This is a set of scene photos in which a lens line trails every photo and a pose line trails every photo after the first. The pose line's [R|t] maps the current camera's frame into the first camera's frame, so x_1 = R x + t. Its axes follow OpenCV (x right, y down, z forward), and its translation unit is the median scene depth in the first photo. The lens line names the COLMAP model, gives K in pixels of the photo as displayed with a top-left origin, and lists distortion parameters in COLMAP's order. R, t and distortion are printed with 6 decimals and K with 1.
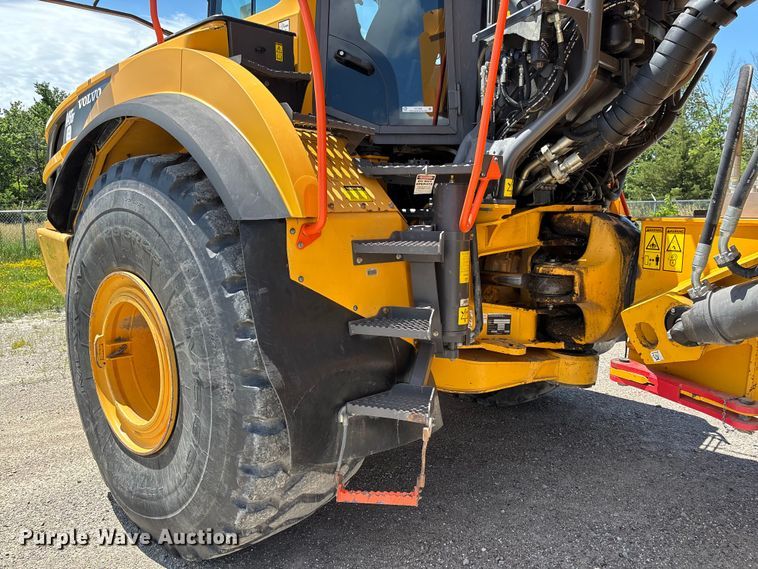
lens RADIAL K [[586.8, 0, 386.0], [0, 586.8, 282.8], [0, 0, 1]] dist [0.055462, -0.010312]
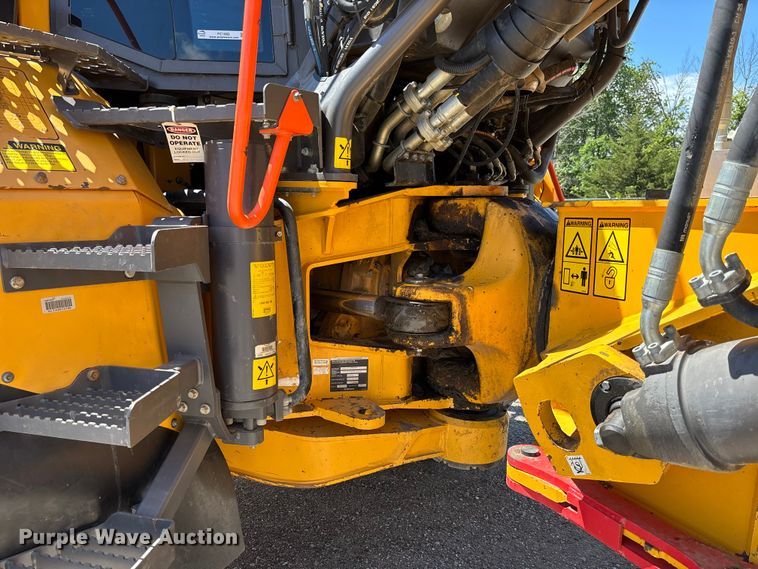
lens RADIAL K [[586.8, 0, 373.2], [0, 586.8, 290.6], [0, 0, 1]] dist [0.055462, -0.010312]
pose [[0.999027, -0.010047, 0.042936, 0.213083], [0.009482, 0.999866, 0.013347, -0.031470], [-0.043064, -0.012927, 0.998989, 0.408750]]
